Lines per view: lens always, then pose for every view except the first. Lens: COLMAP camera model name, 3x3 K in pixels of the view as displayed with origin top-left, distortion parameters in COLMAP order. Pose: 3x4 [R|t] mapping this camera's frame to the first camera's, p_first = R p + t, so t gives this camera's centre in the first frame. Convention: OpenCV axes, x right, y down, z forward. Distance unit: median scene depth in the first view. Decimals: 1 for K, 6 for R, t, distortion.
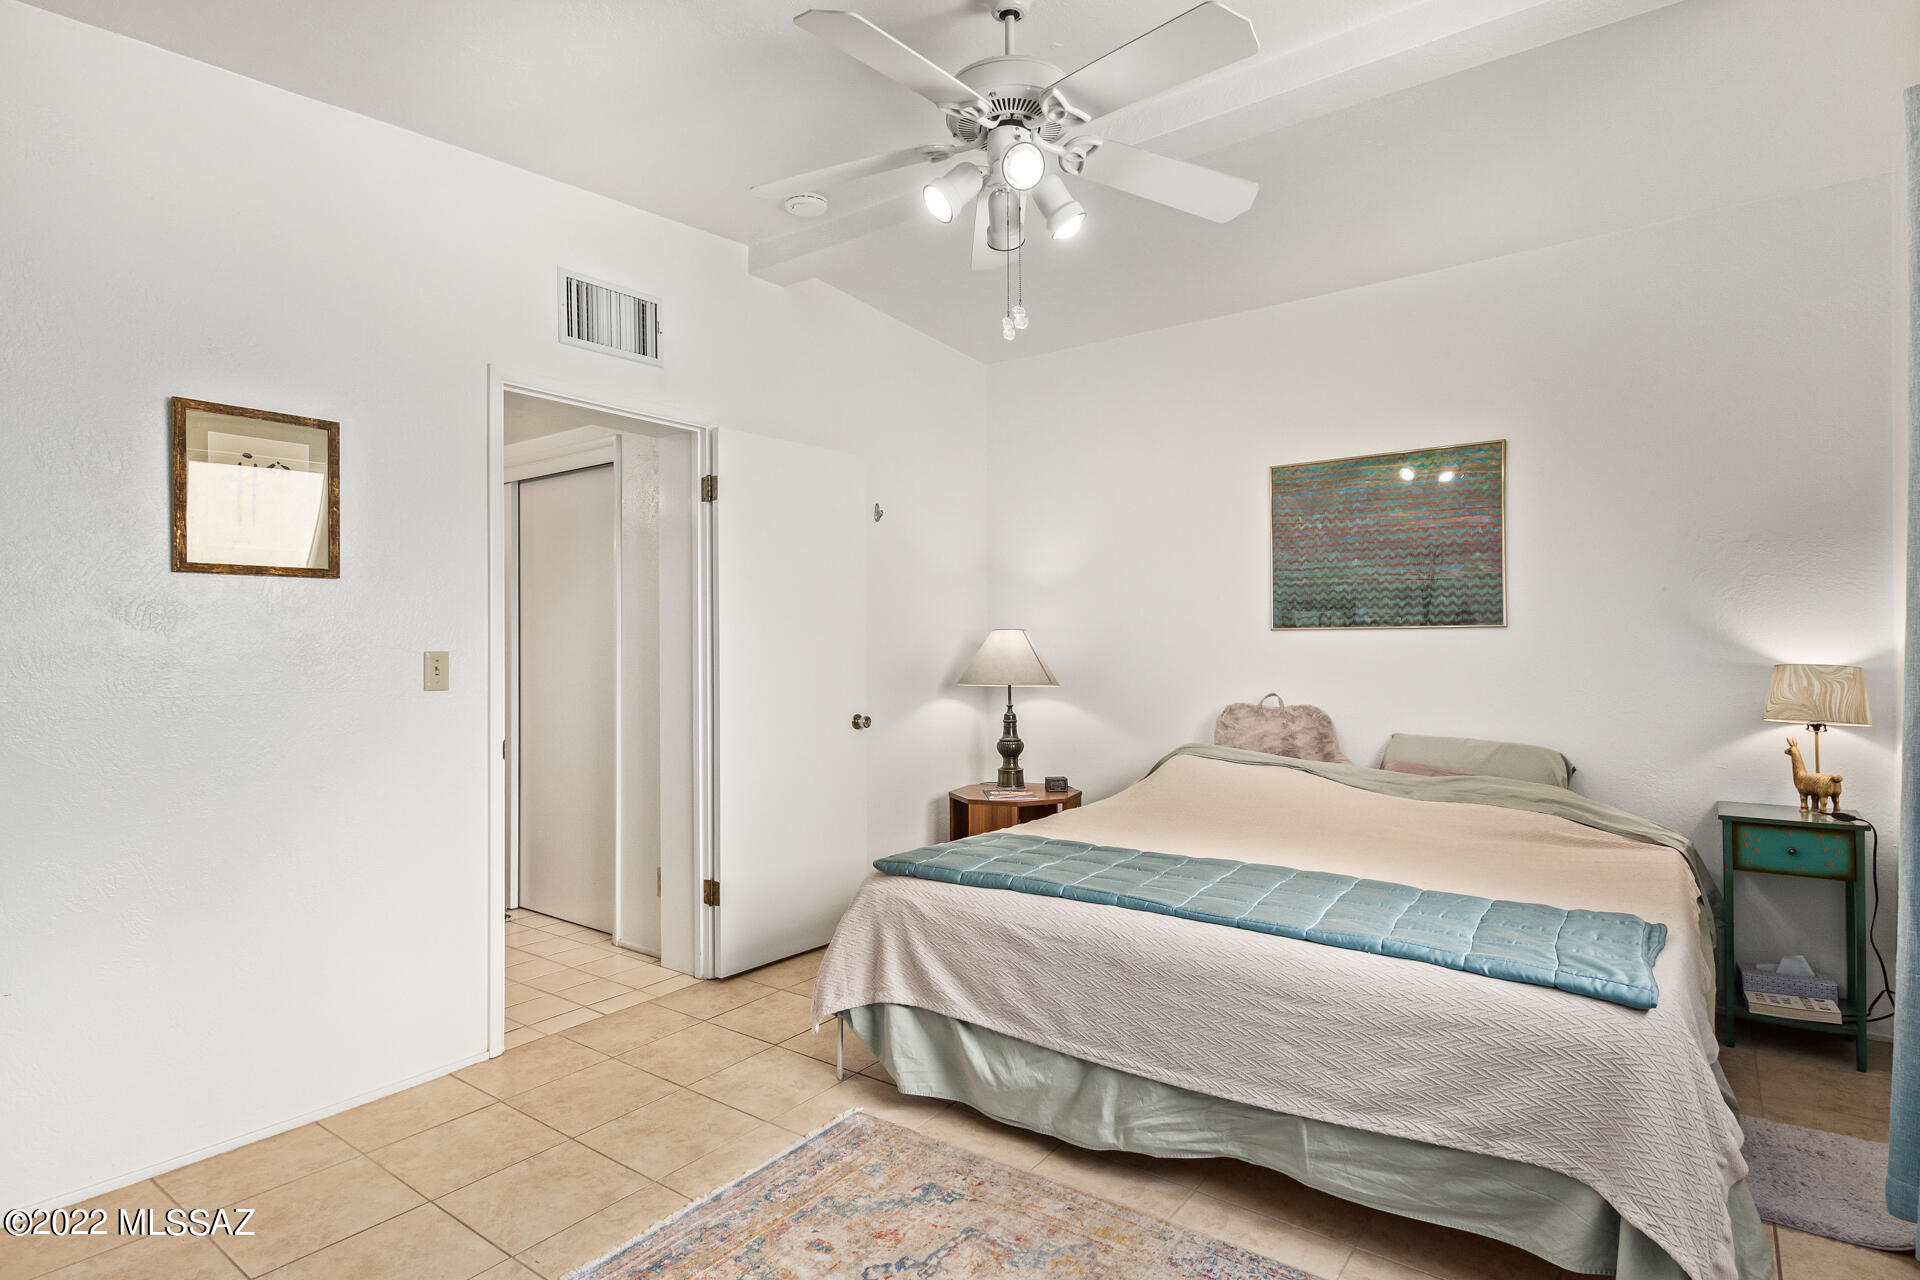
lens RADIAL K [[994.3, 0, 957.5], [0, 994.3, 643.3], [0, 0, 1]] dist [-0.000330, 0.000134]
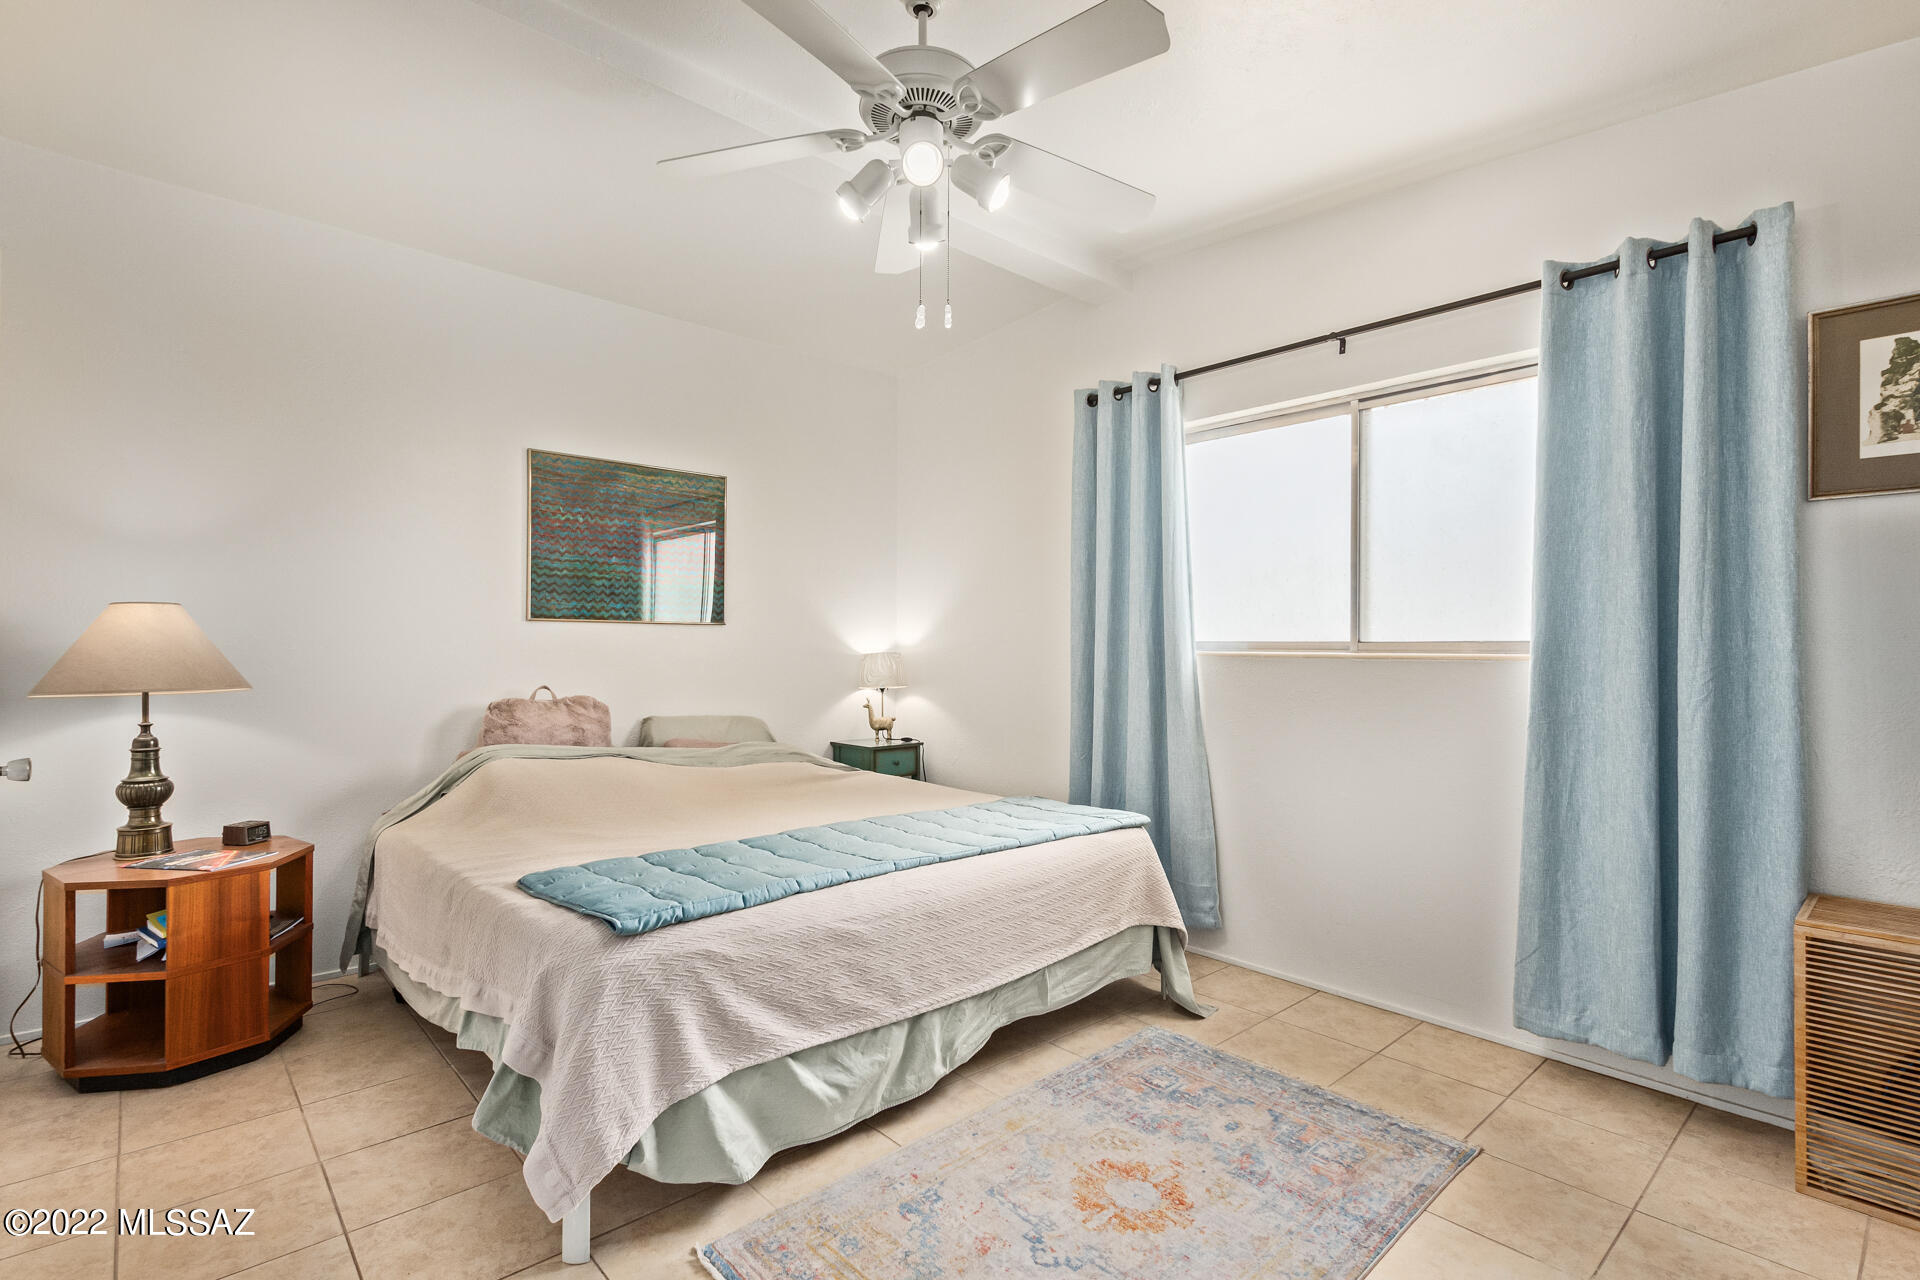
lens RADIAL K [[915.8, 0, 958.7], [0, 915.8, 643.0], [0, 0, 1]] dist [0.005462, -0.002908]
pose [[0.171735, 0.010726, 0.985085, -0.730245], [-0.009627, 0.999911, -0.009209, 0.019681], [-0.985096, -0.007902, 0.171823, 0.675241]]
